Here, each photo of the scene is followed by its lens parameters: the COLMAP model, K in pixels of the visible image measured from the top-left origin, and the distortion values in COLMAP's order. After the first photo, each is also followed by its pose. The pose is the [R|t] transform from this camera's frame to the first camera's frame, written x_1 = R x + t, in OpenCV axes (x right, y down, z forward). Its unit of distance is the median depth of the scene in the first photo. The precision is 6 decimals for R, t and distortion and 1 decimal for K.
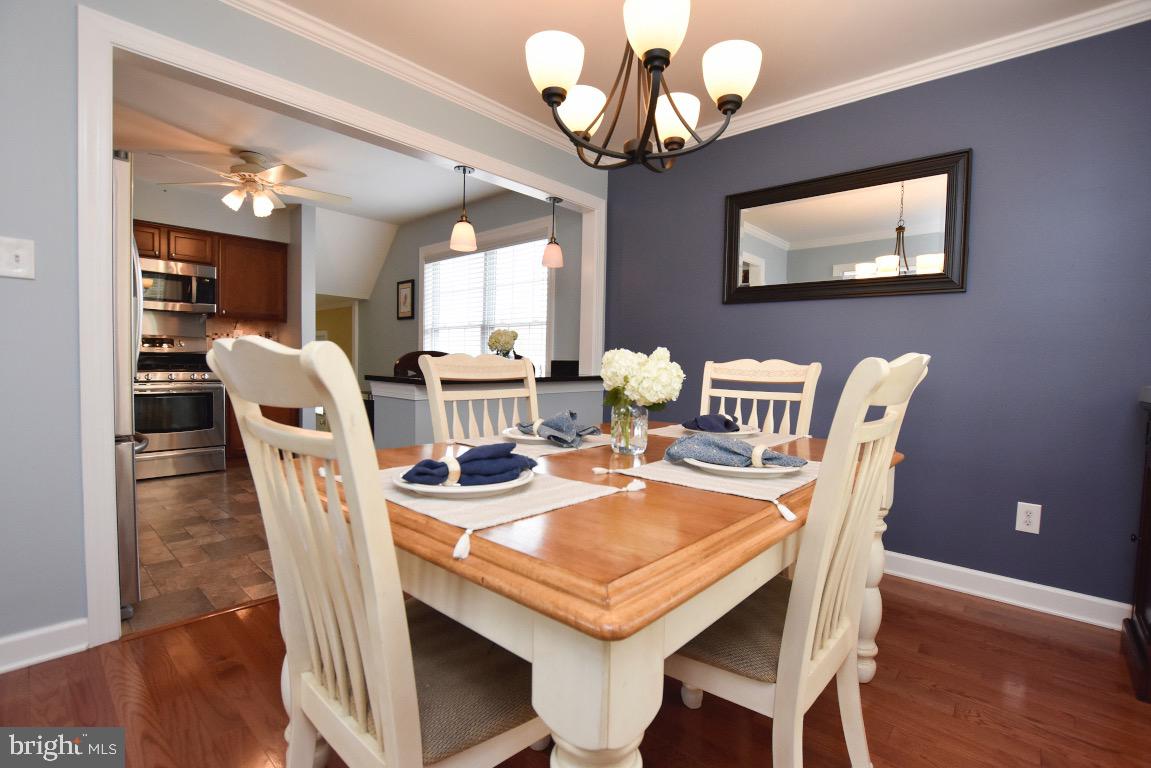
lens RADIAL K [[515.7, 0, 585.5], [0, 515.7, 383.3], [0, 0, 1]] dist [-0.024297, -0.000063]
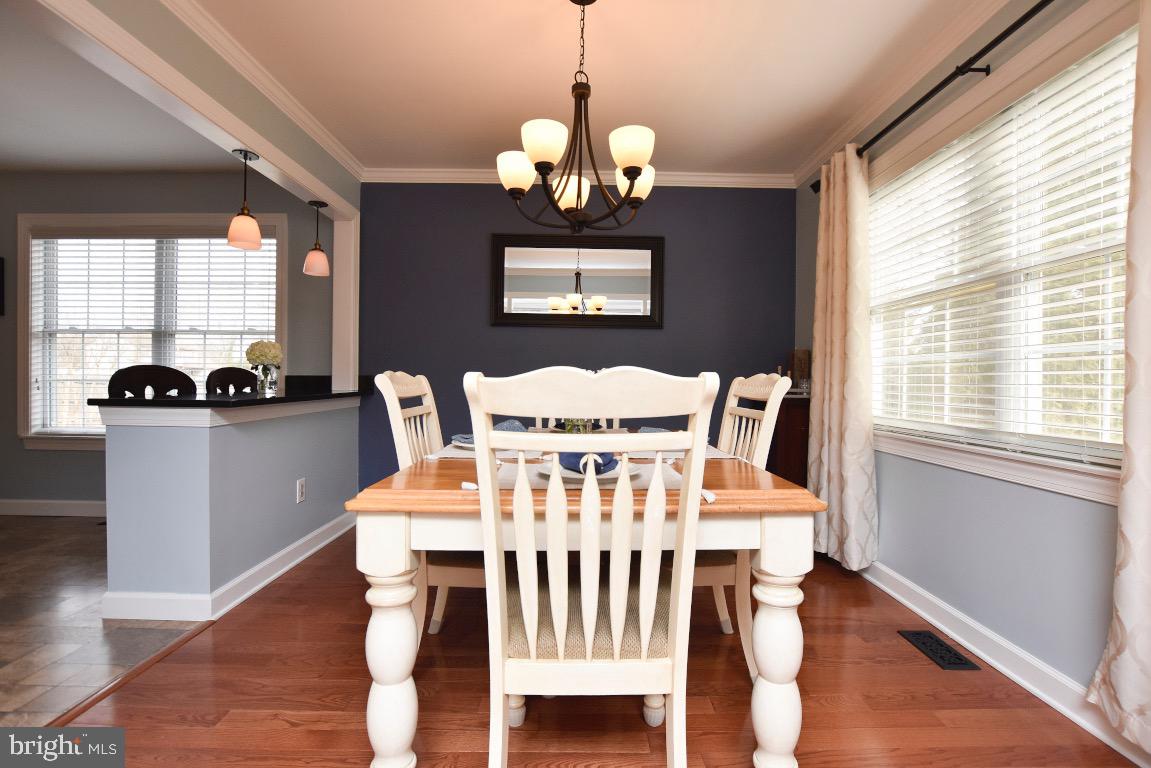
lens RADIAL K [[507.0, 0, 580.8], [0, 507.0, 382.8], [0, 0, 1]] dist [-0.032106, 0.004690]
pose [[0.742056, -0.022117, 0.669973, -0.351180], [0.036373, 0.999312, -0.007296, -0.008267], [-0.669351, 0.029783, 0.742349, 0.017677]]
